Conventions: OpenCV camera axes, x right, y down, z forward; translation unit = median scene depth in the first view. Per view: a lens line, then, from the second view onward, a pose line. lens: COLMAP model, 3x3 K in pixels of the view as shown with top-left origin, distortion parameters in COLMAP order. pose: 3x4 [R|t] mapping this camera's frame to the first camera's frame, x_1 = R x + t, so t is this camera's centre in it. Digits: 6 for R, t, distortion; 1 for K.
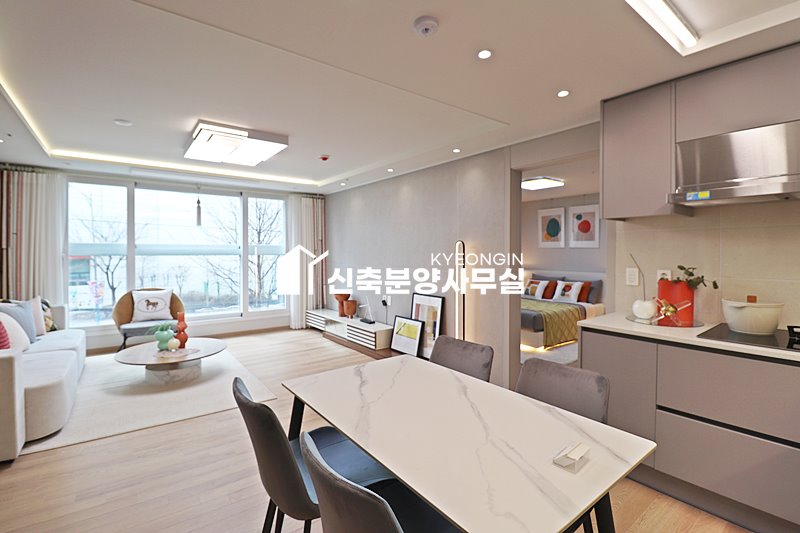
lens RADIAL K [[371.8, 0, 403.6], [0, 371.8, 259.0], [0, 0, 1]] dist [-0.009580, -0.006297]
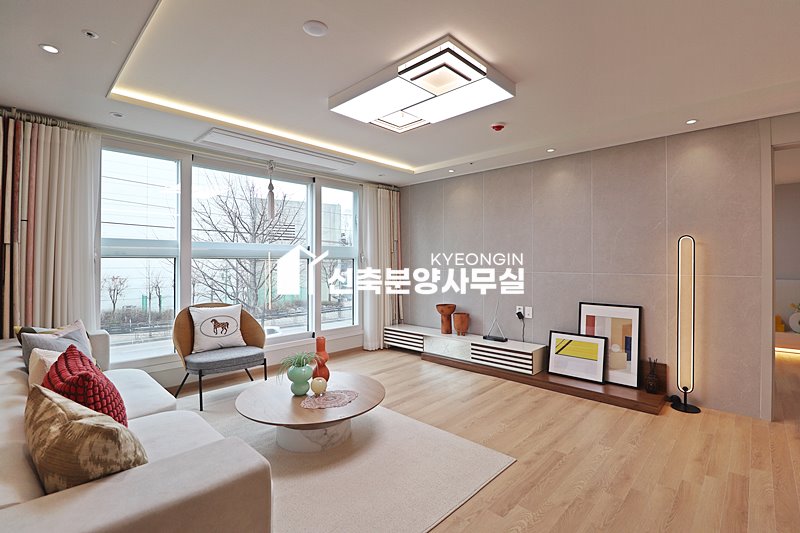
lens RADIAL K [[371.8, 0, 400.9], [0, 371.8, 263.6], [0, 0, 1]] dist [-0.009580, -0.006297]
pose [[0.988550, -0.003270, 0.150861, -0.461360], [0.005556, 0.999876, -0.014731, 0.015713], [-0.150794, 0.015400, 0.988445, 0.248670]]
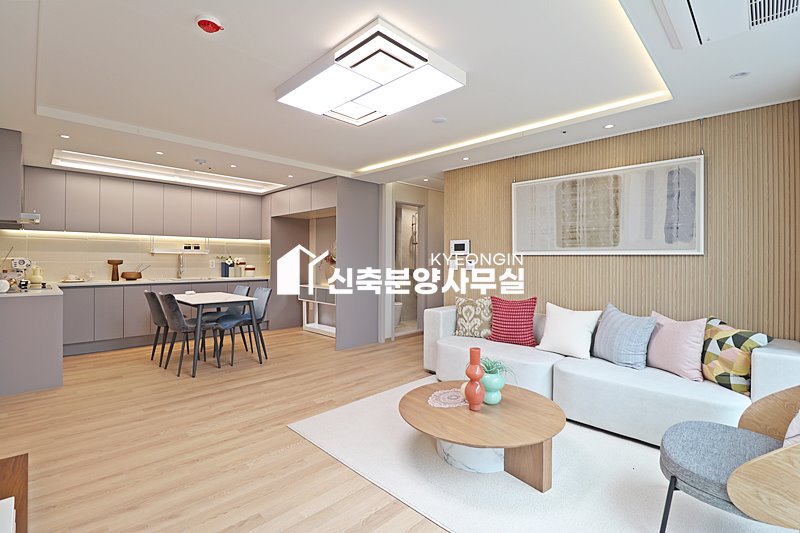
lens RADIAL K [[371.8, 0, 397.4], [0, 371.8, 261.2], [0, 0, 1]] dist [-0.009580, -0.006297]
pose [[-0.990587, -0.013078, -0.136259, -0.310622], [-0.015084, 0.999792, 0.013700, -0.003952], [0.136052, 0.015627, -0.990578, 1.443380]]
